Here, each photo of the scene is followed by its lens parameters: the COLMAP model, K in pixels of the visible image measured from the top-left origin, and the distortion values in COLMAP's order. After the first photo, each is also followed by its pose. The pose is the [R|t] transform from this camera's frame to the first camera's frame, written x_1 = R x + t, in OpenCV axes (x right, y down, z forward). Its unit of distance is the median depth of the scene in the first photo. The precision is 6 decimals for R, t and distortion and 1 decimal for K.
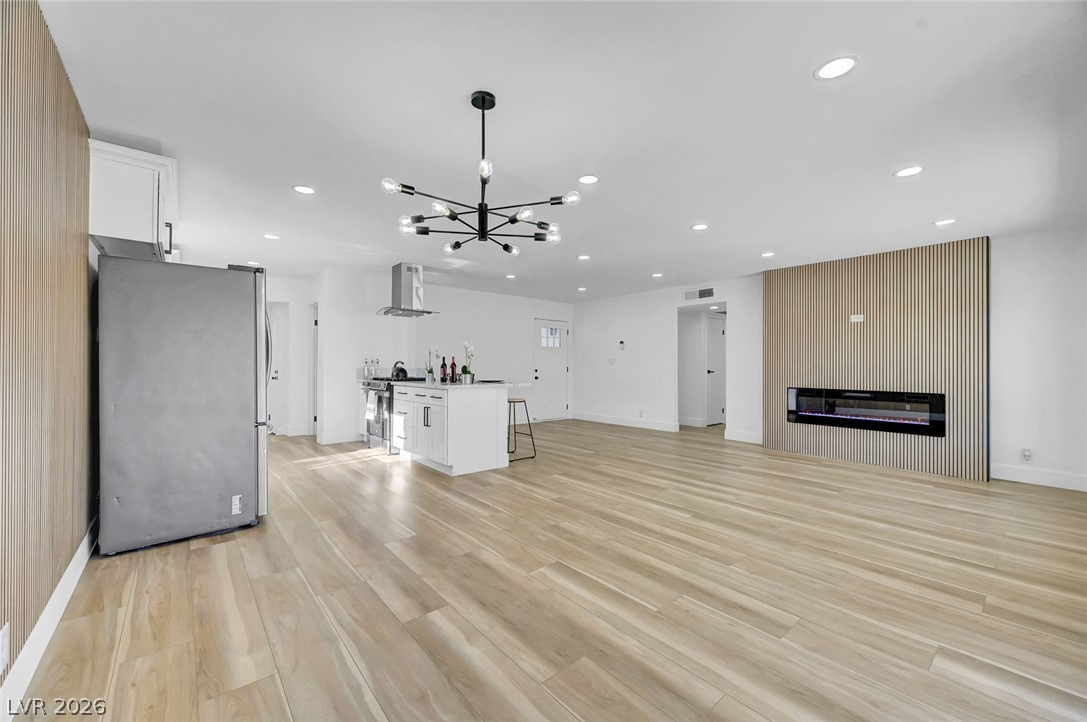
lens RADIAL K [[433.5, 0, 543.5], [0, 433.5, 367.2], [0, 0, 1]] dist [-0.000635, -0.000228]
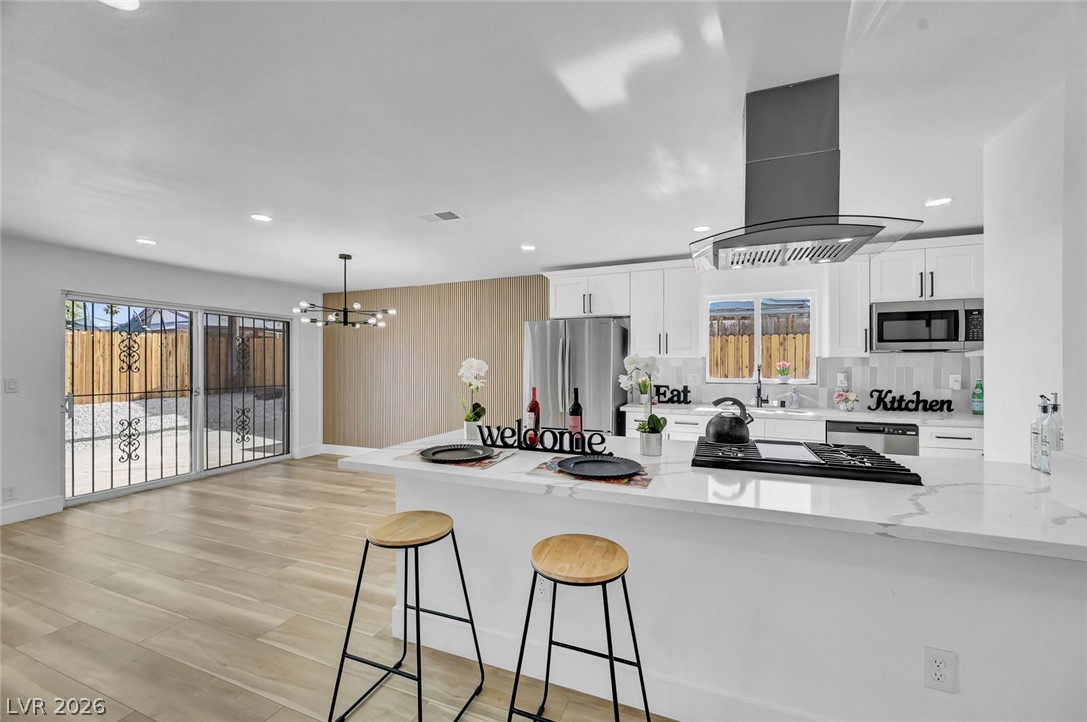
lens RADIAL K [[430.5, 0, 544.0], [0, 430.5, 363.0], [0, 0, 1]] dist [-0.000763, 0.000044]
pose [[-0.882809, -0.004979, -0.469705, -0.012119], [-0.003530, 0.999986, -0.003965, -0.084078], [0.469718, -0.001842, -0.882815, 2.453748]]
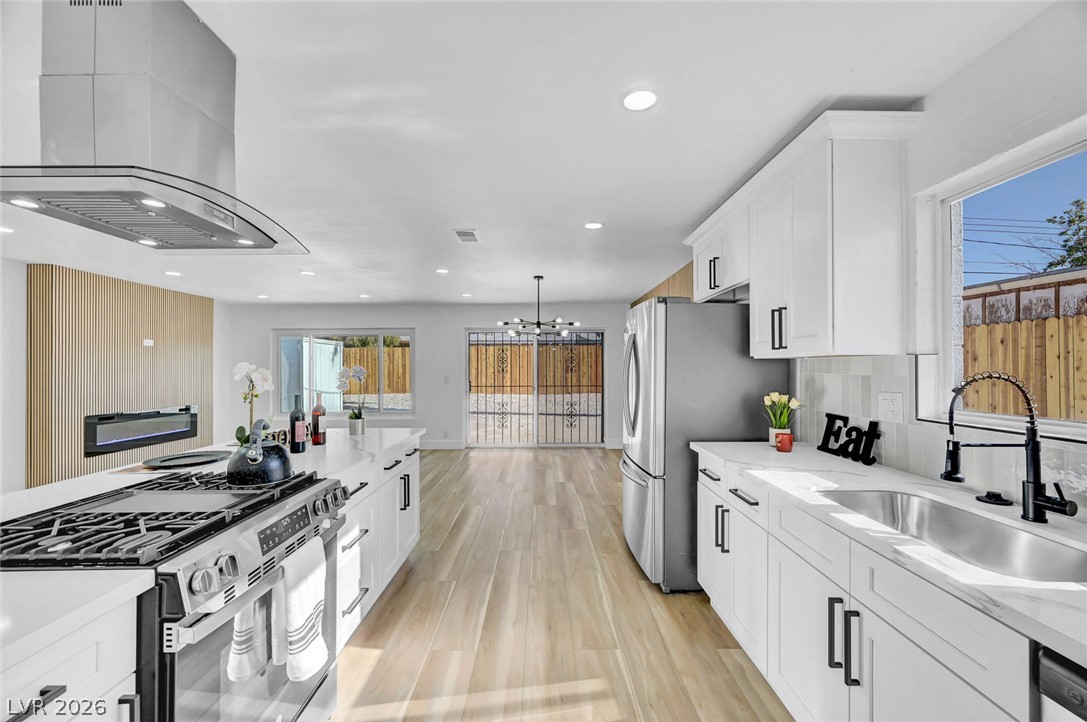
lens RADIAL K [[426.9, 0, 551.2], [0, 426.9, 366.8], [0, 0, 1]] dist [0.000209, 0.000108]
pose [[-0.778429, -0.000588, 0.627733, -1.272934], [0.000648, 0.999998, 0.001740, -0.094710], [-0.627733, 0.001761, -0.778427, 2.121730]]
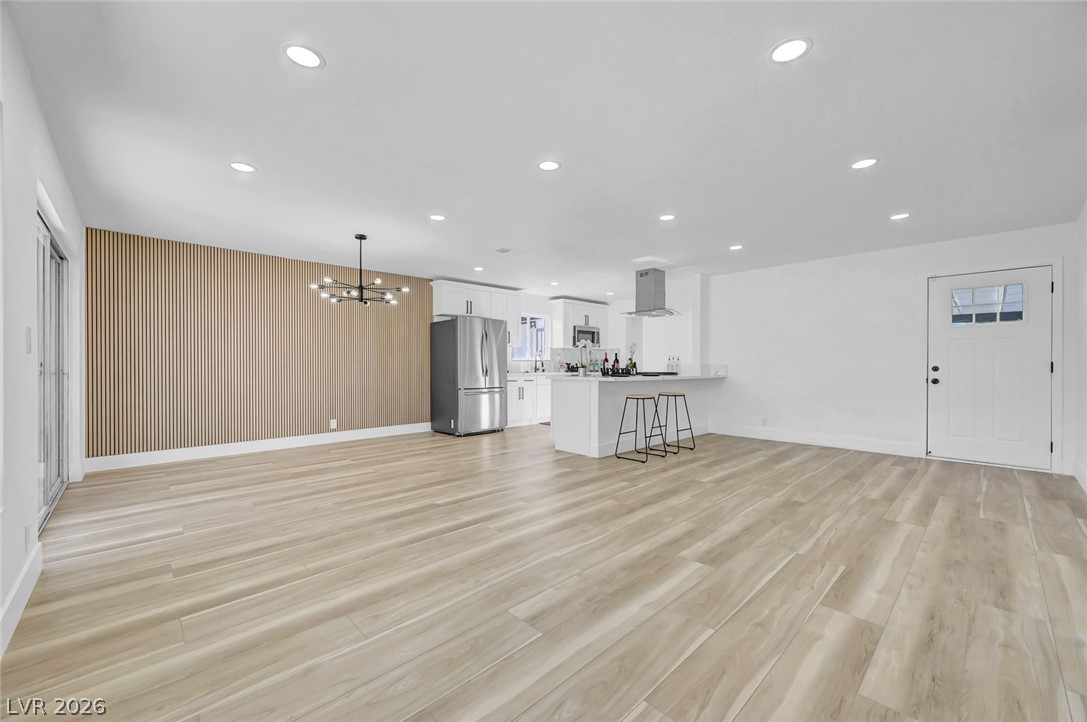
lens RADIAL K [[430.5, 0, 544.0], [0, 430.5, 363.0], [0, 0, 1]] dist [-0.000763, 0.000044]
pose [[0.063229, -0.007759, -0.997969, 1.566872], [-0.003197, 0.999963, -0.007977, 0.020197], [0.997994, 0.003695, 0.063201, 1.350607]]
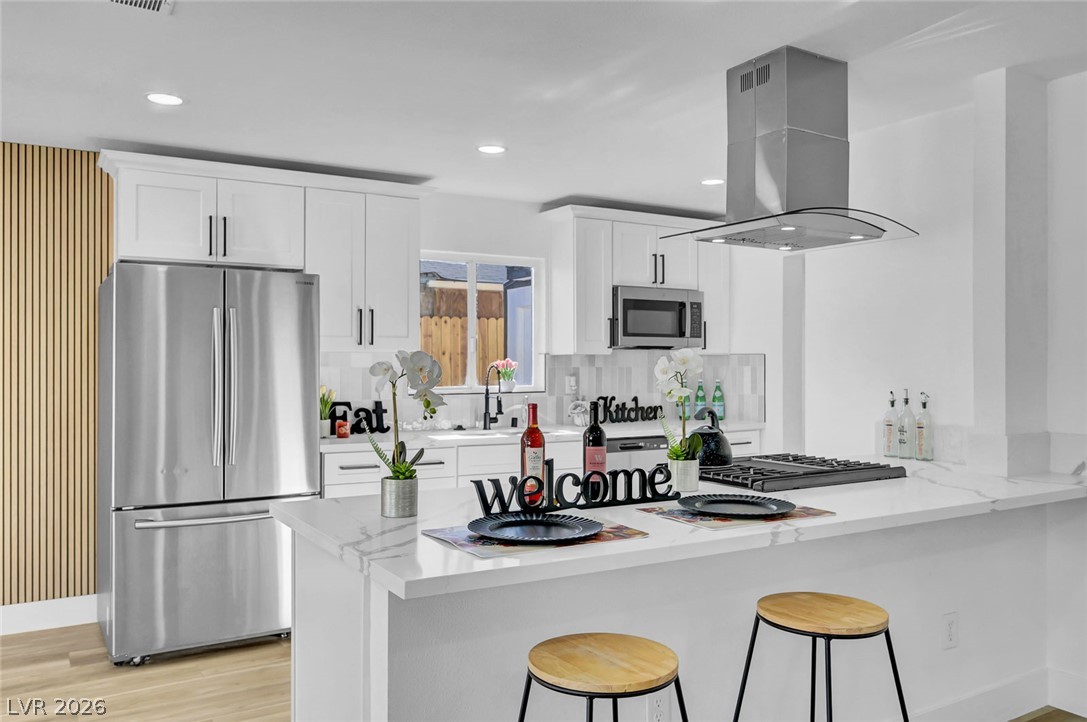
lens RADIAL K [[844.8, 0, 543.5], [0, 844.8, 361.0], [0, 0, 1]] dist [-0.004524, -0.004537]
pose [[-0.149987, -0.006913, -0.988664, 0.504812], [-0.002037, 0.999976, -0.006683, -0.081944], [0.988686, 0.001011, -0.149997, 1.897972]]
